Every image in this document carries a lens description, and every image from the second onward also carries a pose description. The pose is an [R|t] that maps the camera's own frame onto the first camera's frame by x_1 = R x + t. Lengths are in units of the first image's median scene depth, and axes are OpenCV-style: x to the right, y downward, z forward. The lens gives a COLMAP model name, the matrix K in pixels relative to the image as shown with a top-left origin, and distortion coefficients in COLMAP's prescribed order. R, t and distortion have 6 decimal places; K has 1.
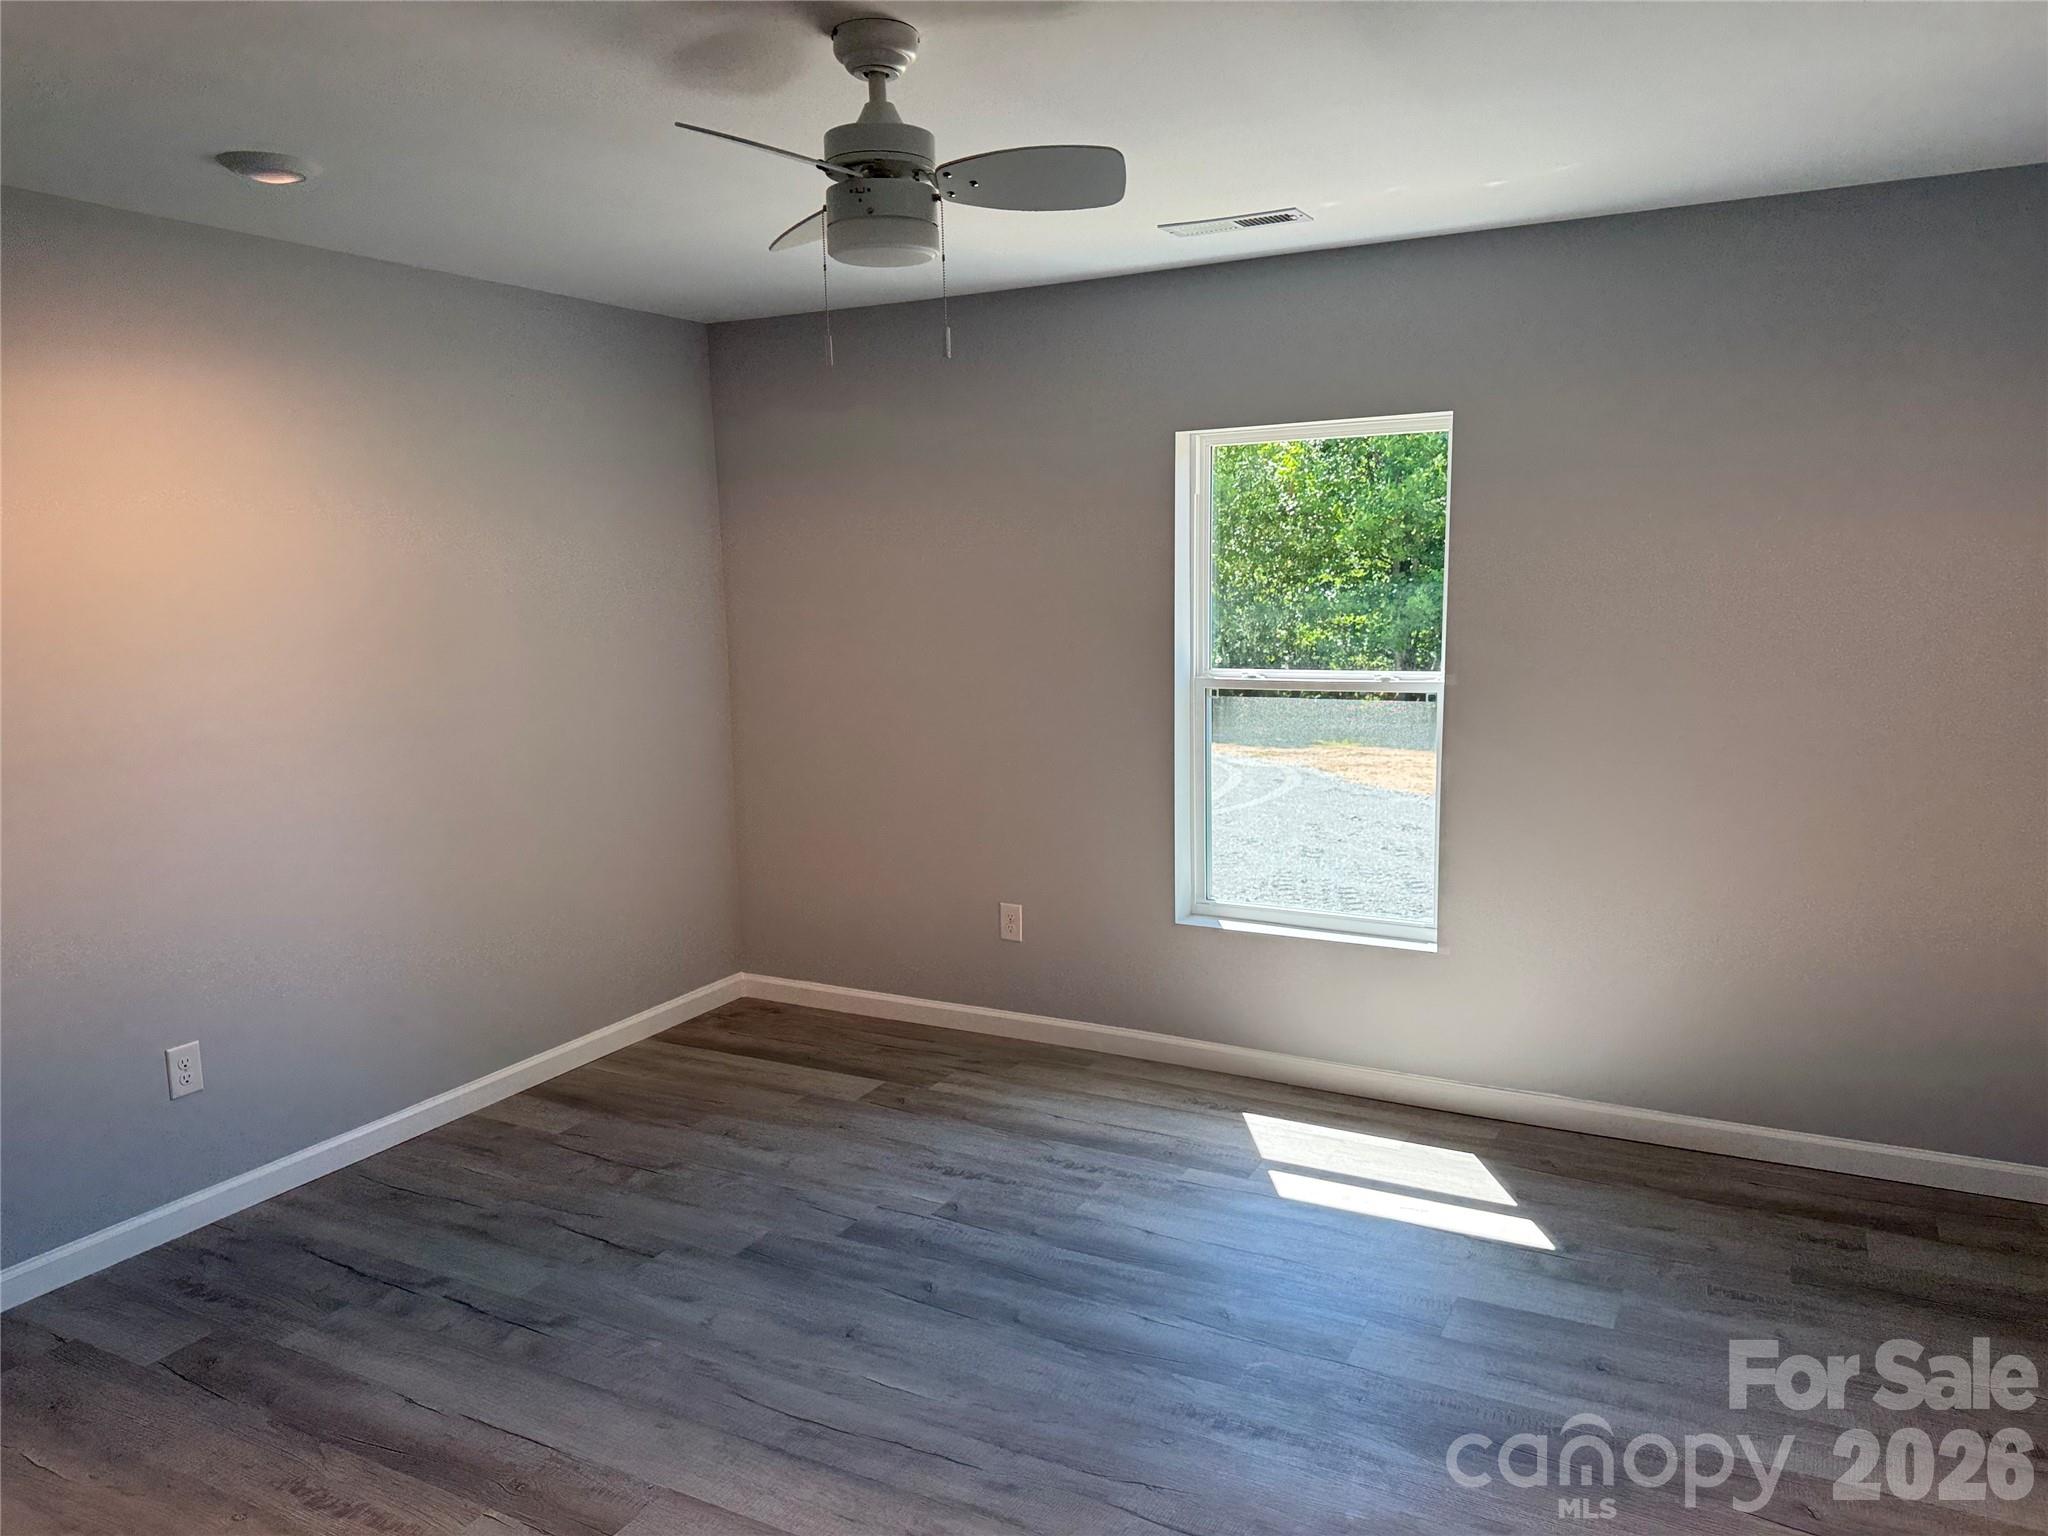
lens RADIAL K [[1432.9, 0, 1032.5], [0, 1432.9, 759.8], [0, 0, 1]] dist [0.068448, -0.089474]
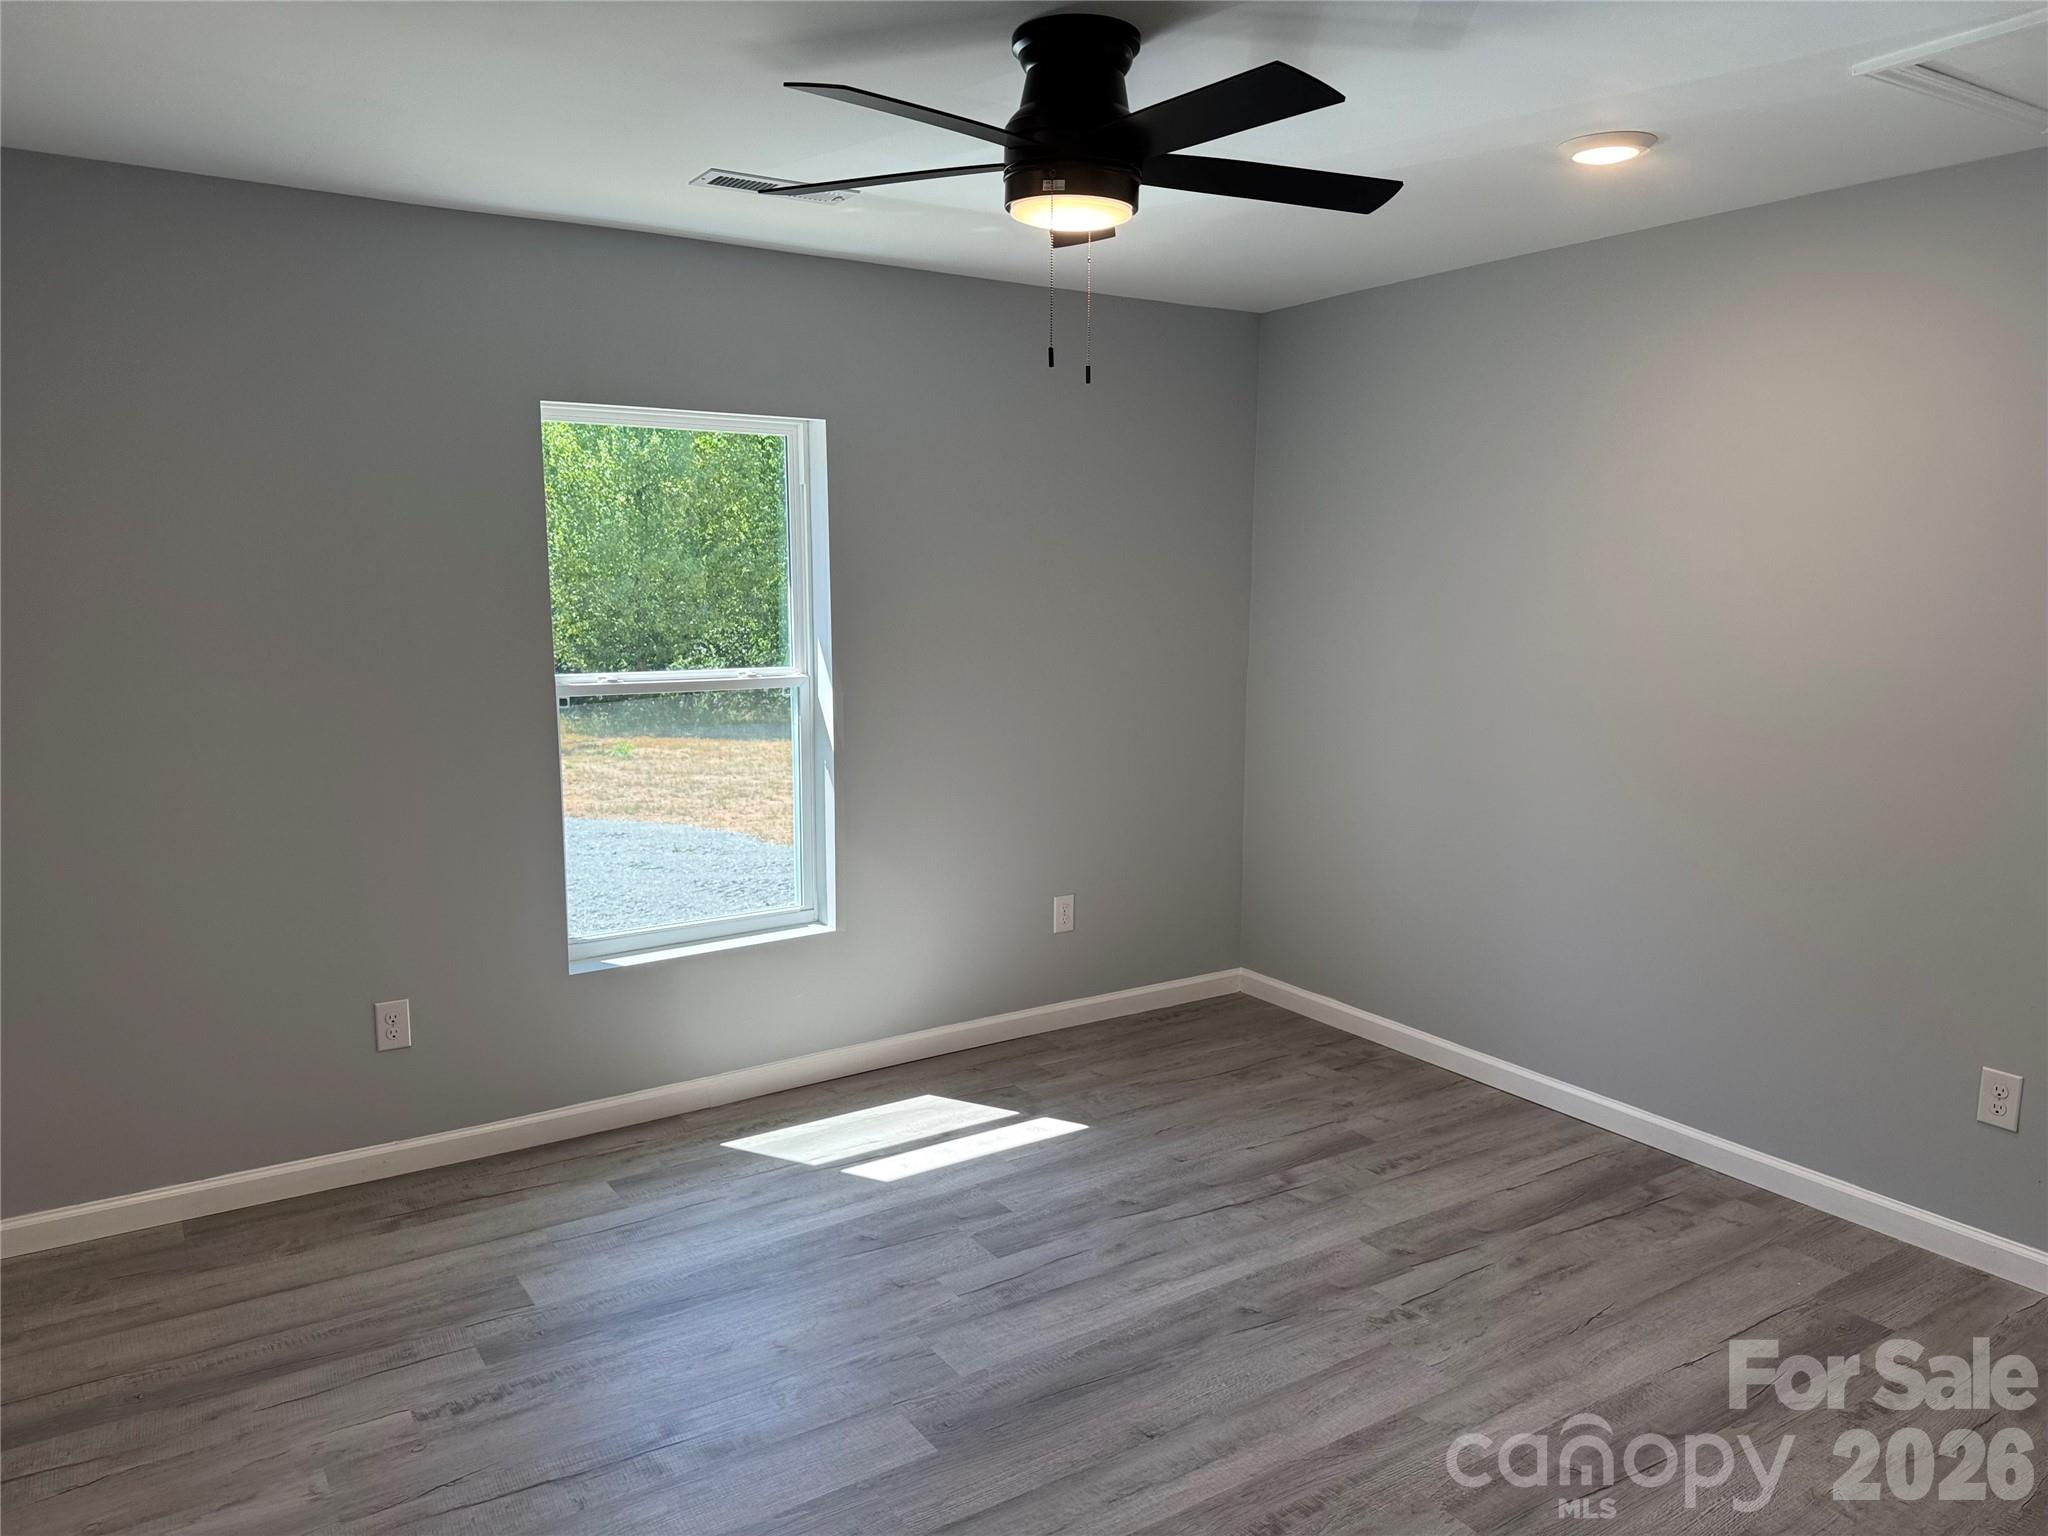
lens RADIAL K [[1432.9, 0, 1029.0], [0, 1432.9, 762.8], [0, 0, 1]] dist [0.068448, -0.089474]
pose [[0.490062, -0.113982, 0.864203, -0.524316], [0.124169, 0.990432, 0.060218, -0.030024], [-0.862798, 0.077797, 0.499527, 0.337936]]
